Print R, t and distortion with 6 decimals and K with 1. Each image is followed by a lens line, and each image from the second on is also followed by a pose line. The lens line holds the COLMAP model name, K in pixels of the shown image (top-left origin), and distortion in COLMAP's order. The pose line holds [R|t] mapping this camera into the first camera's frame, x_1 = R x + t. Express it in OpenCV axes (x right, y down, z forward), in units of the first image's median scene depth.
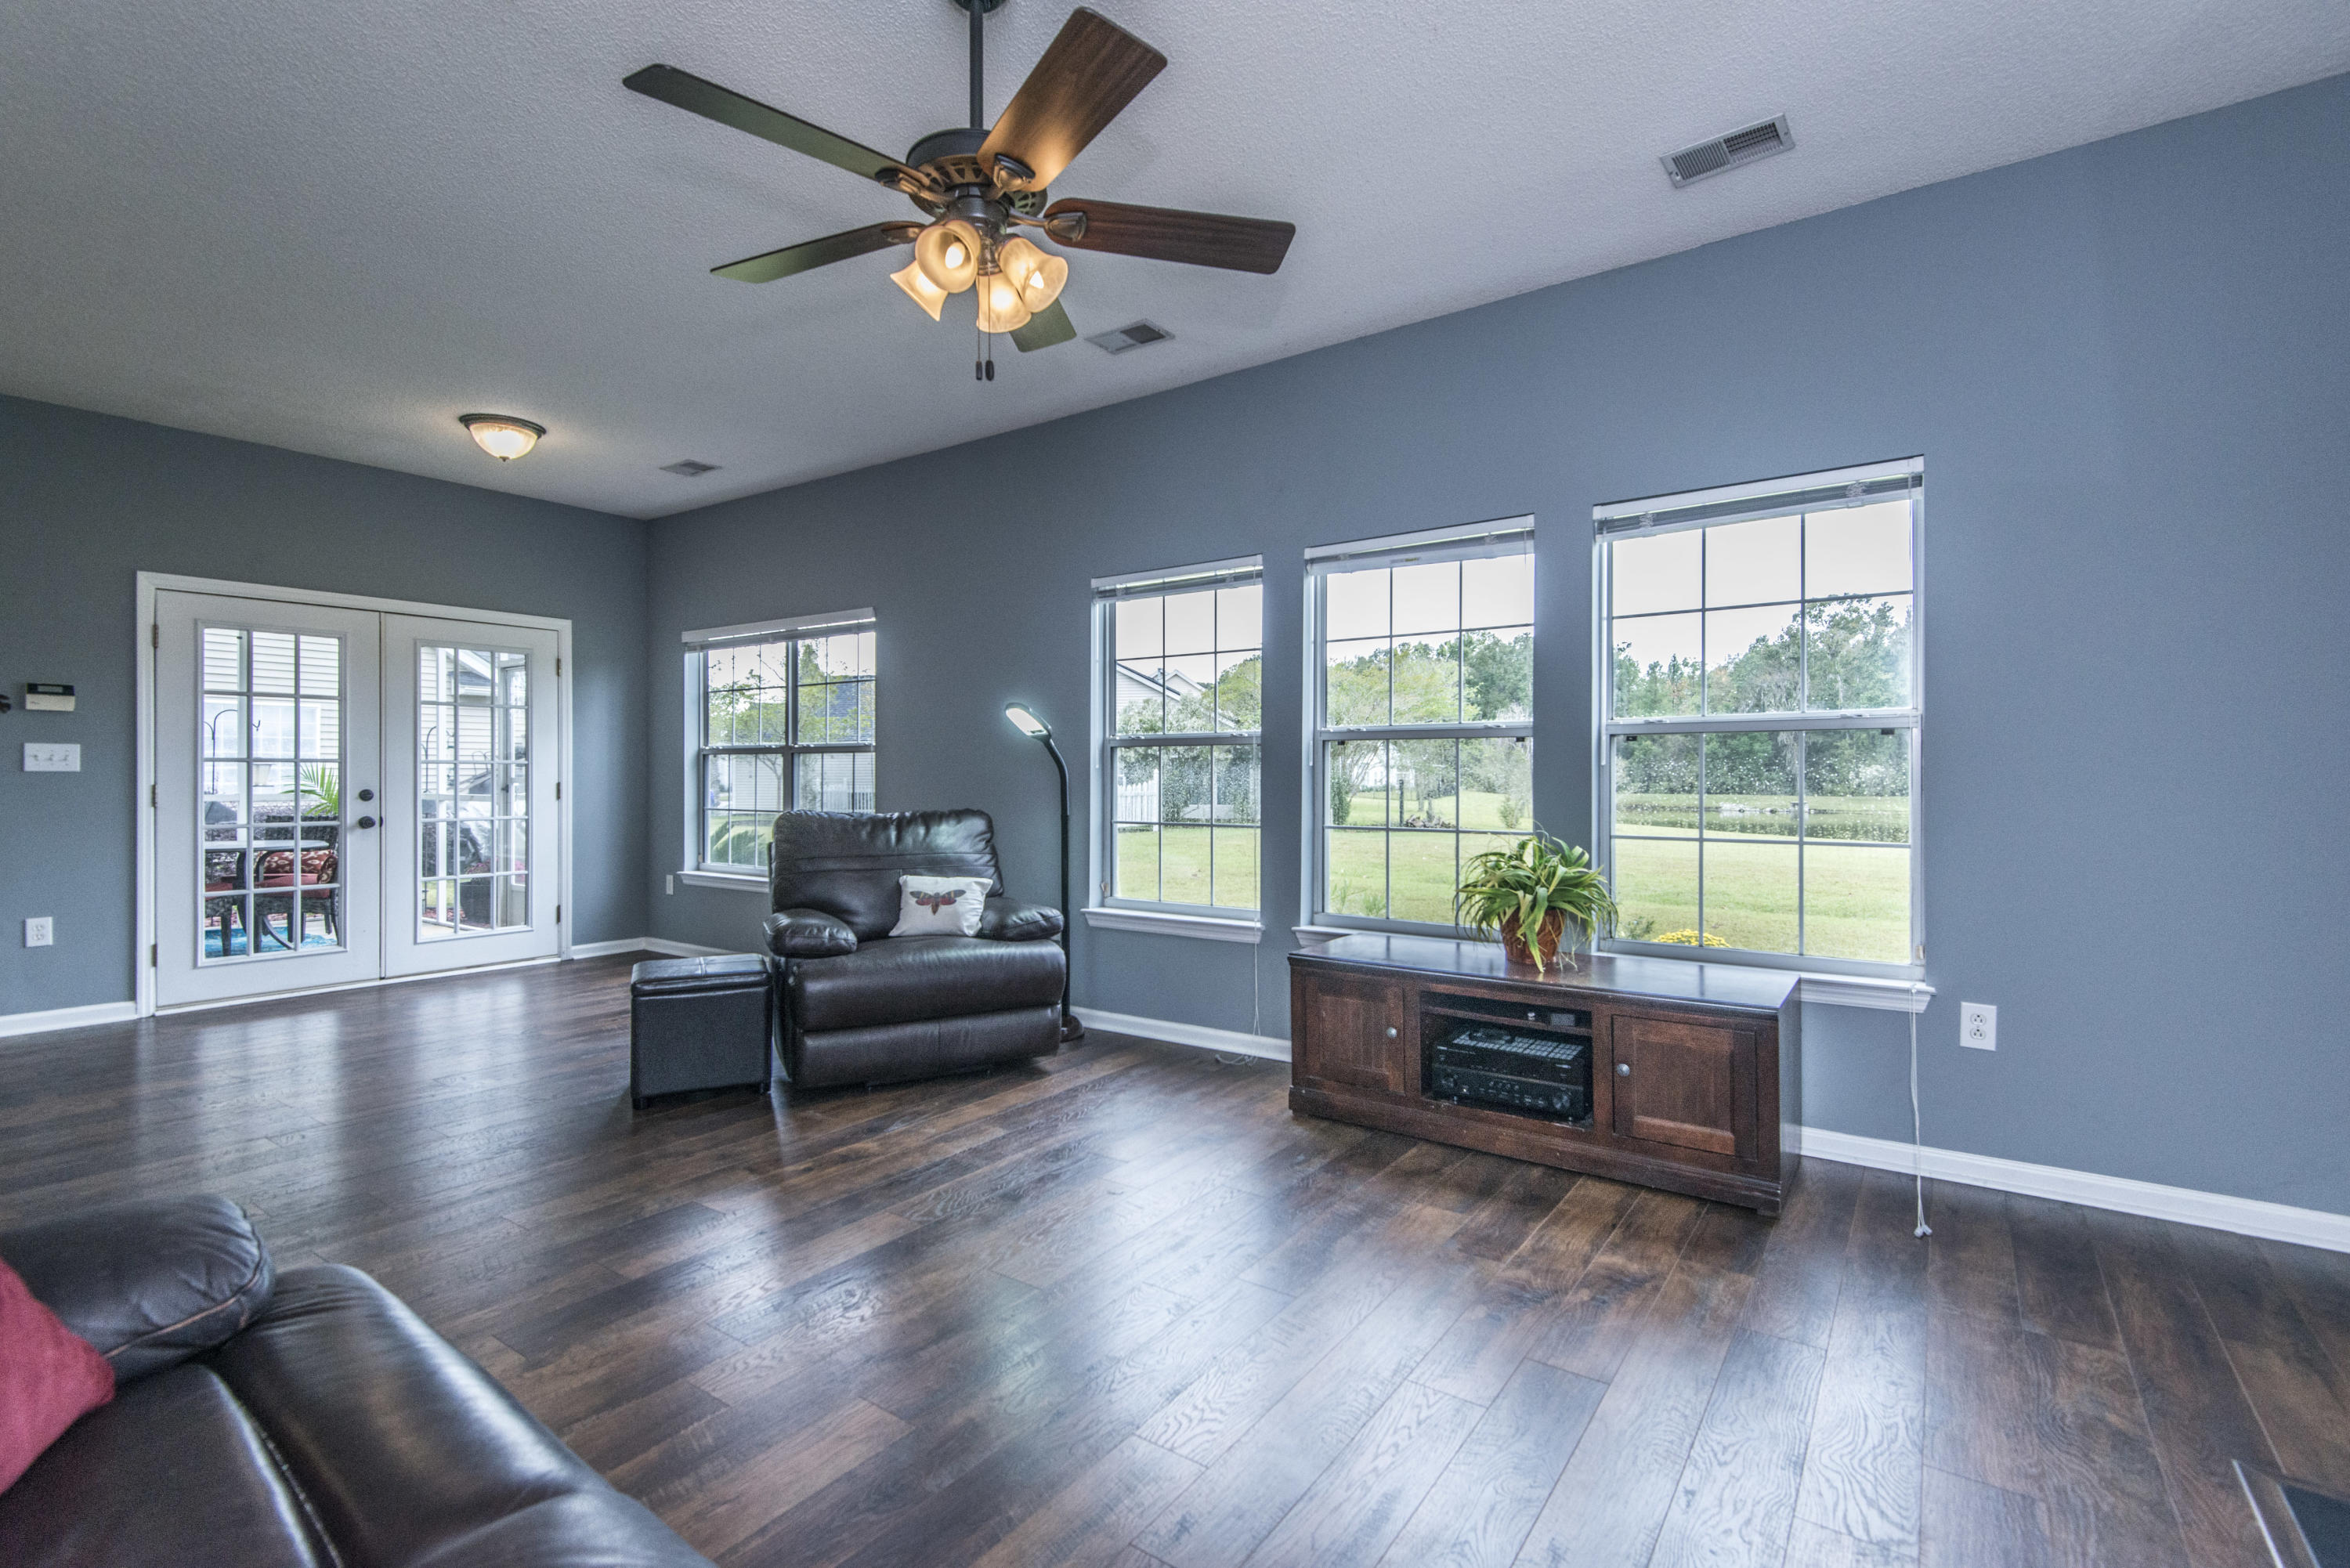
lens RADIAL K [[1055.3, 0, 1168.4], [0, 1055.3, 774.3], [0, 0, 1]] dist [0.035338, -0.018544]
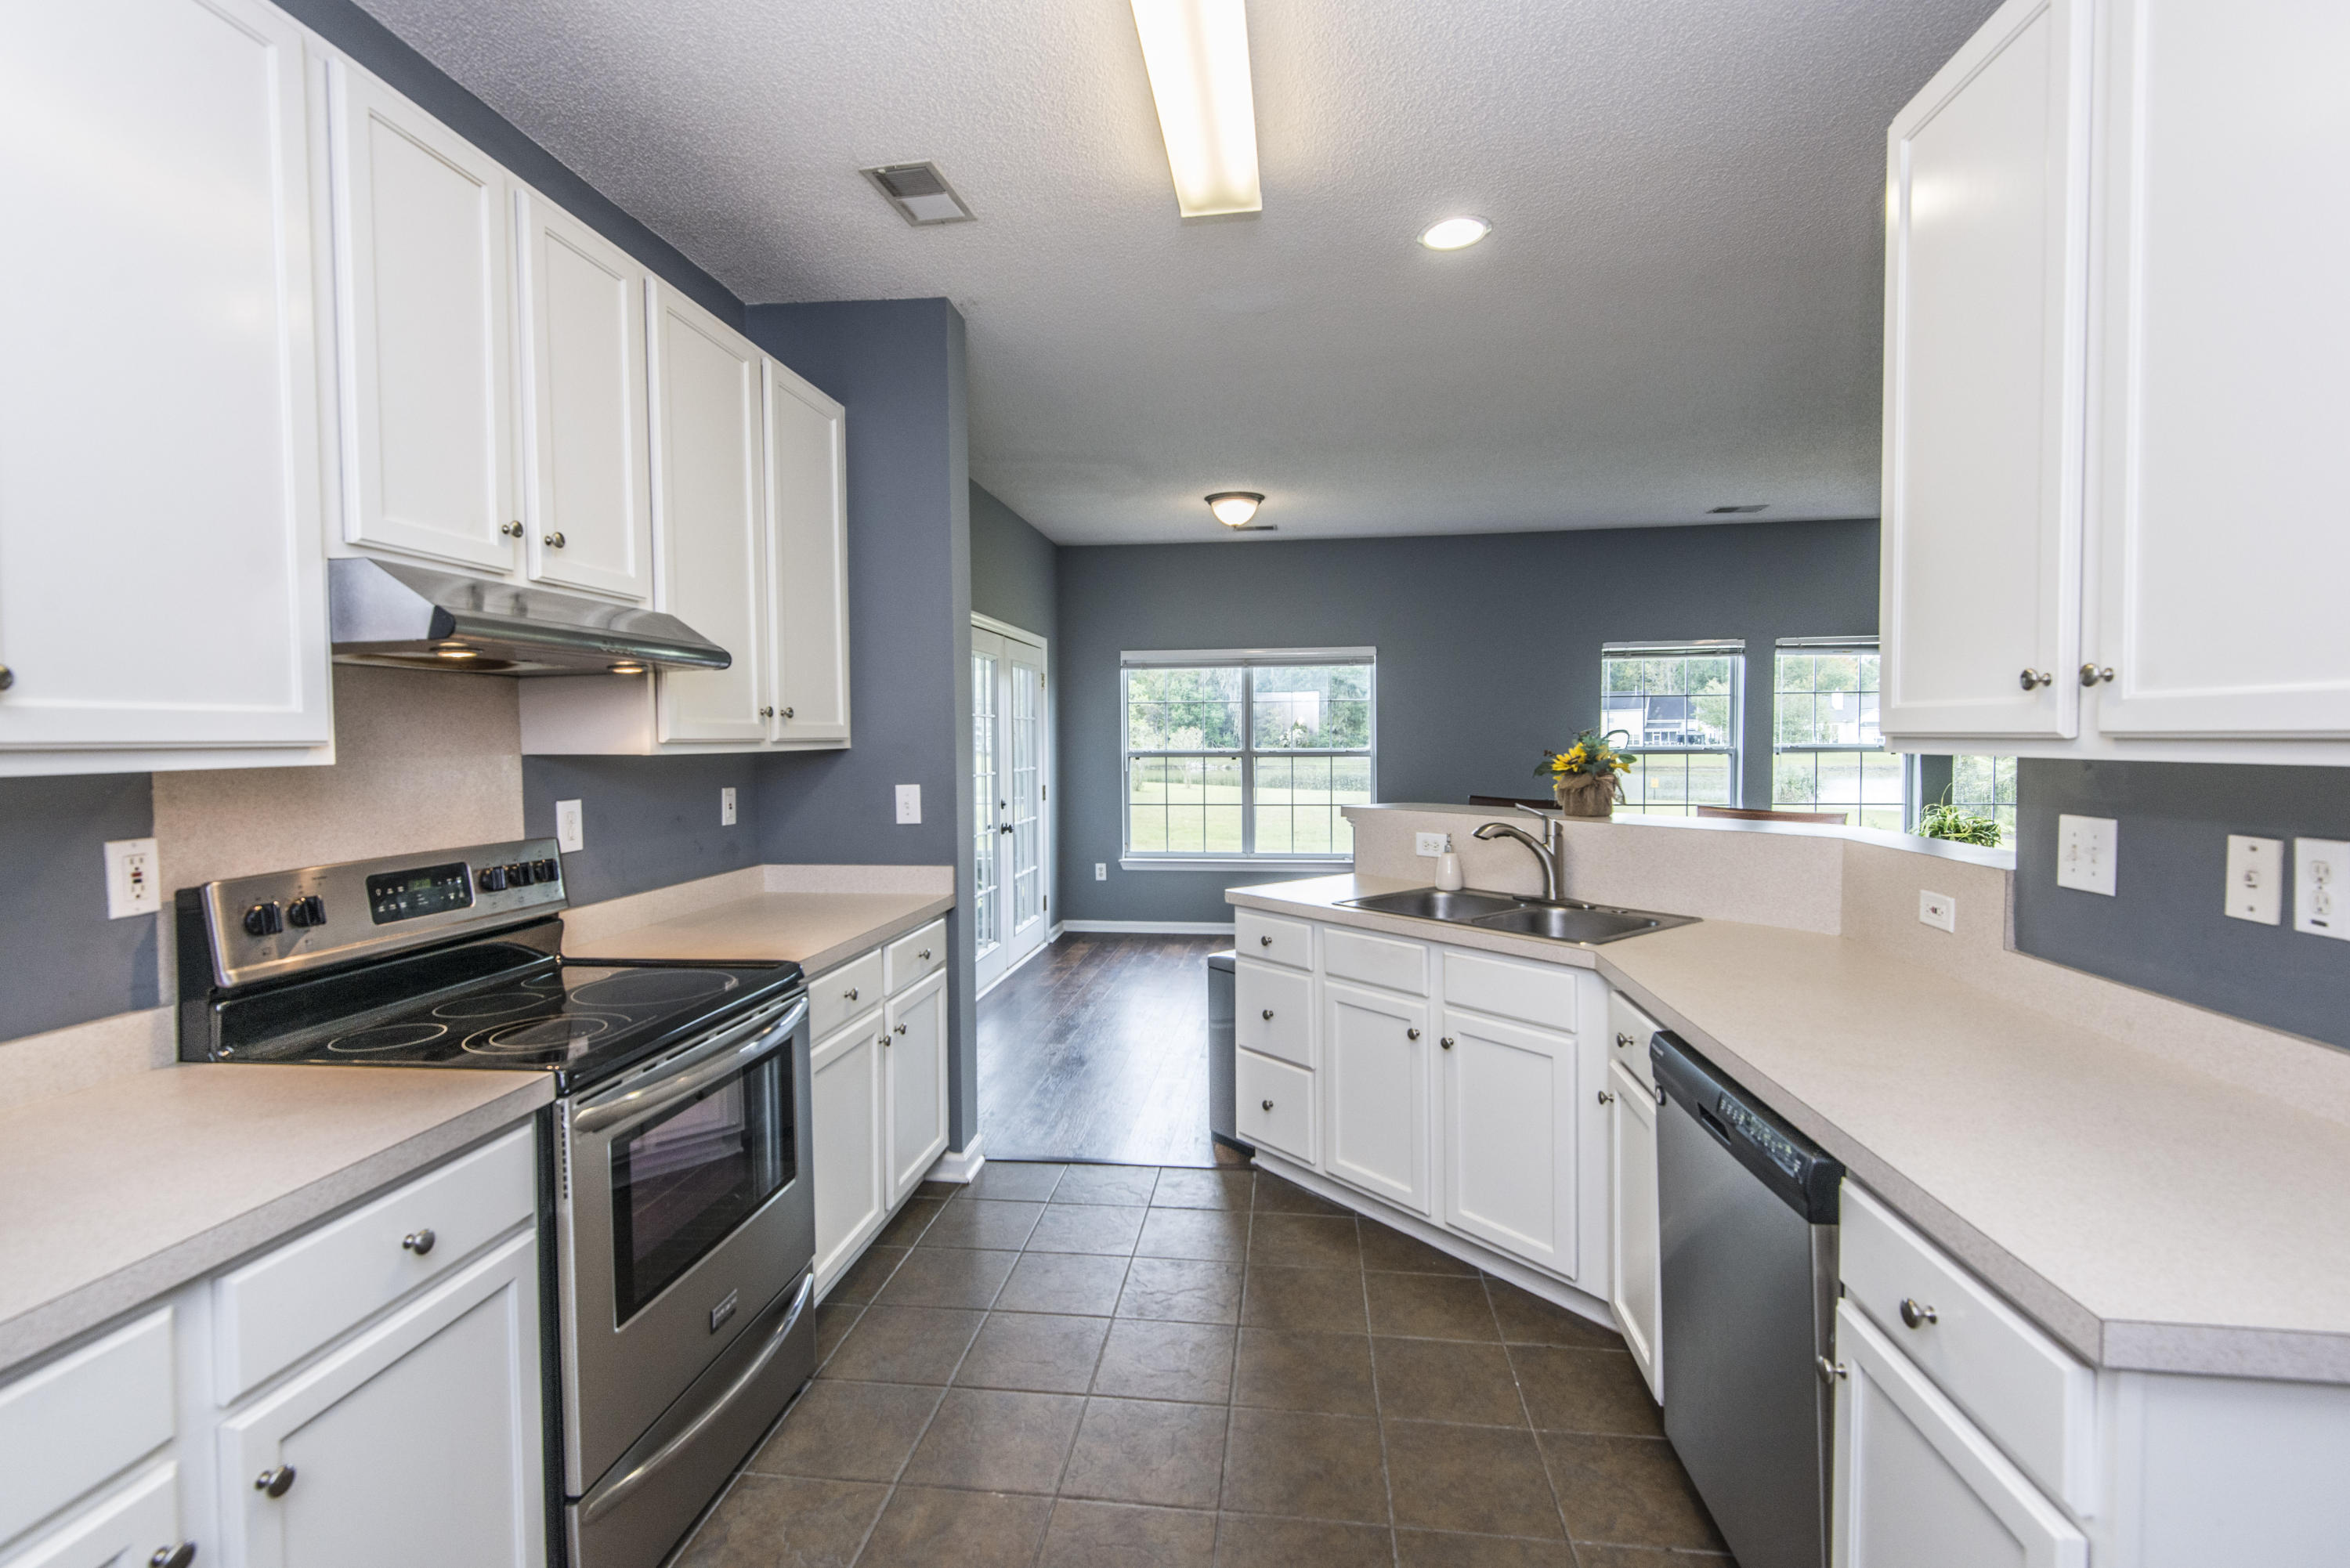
lens RADIAL K [[1055.3, 0, 1168.4], [0, 1055.3, 774.3], [0, 0, 1]] dist [0.035338, -0.018544]
pose [[0.875017, -0.030746, 0.483115, -1.033008], [0.014788, 0.999213, 0.036807, -0.045435], [-0.483866, -0.025063, 0.874783, -0.031759]]
